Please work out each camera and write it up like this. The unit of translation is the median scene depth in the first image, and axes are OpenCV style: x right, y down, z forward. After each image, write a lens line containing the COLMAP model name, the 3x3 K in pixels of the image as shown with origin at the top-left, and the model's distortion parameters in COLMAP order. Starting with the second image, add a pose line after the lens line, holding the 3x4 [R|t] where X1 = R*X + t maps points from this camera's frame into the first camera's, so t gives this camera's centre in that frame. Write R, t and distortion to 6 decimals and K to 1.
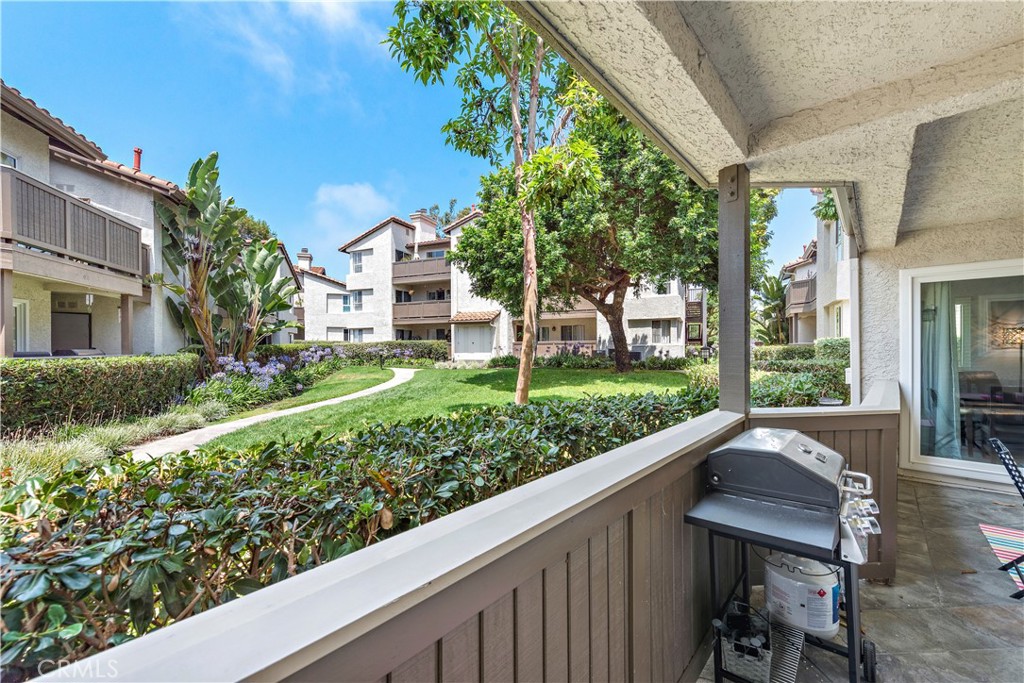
lens RADIAL K [[404.5, 0, 509.6], [0, 404.5, 351.4], [0, 0, 1]] dist [0.001423, -0.000134]
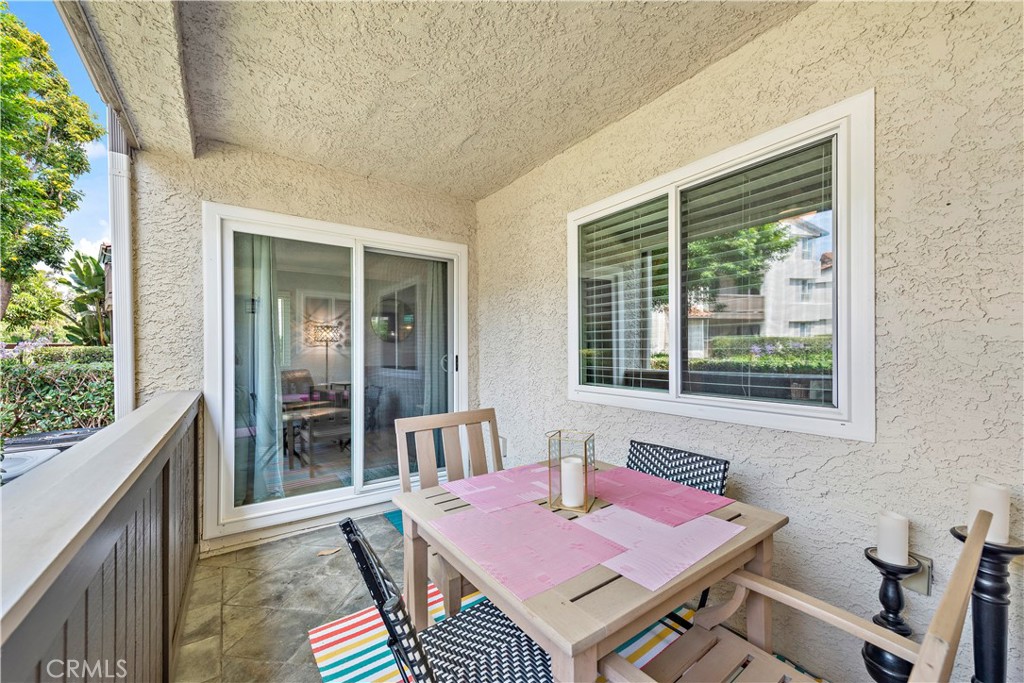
lens RADIAL K [[404.5, 0, 509.6], [0, 404.5, 351.4], [0, 0, 1]] dist [0.001423, -0.000134]
pose [[0.215916, 0.004034, 0.976404, 0.394122], [0.009263, 0.999938, -0.006180, 0.019063], [-0.976368, 0.010379, 0.215865, 0.357179]]
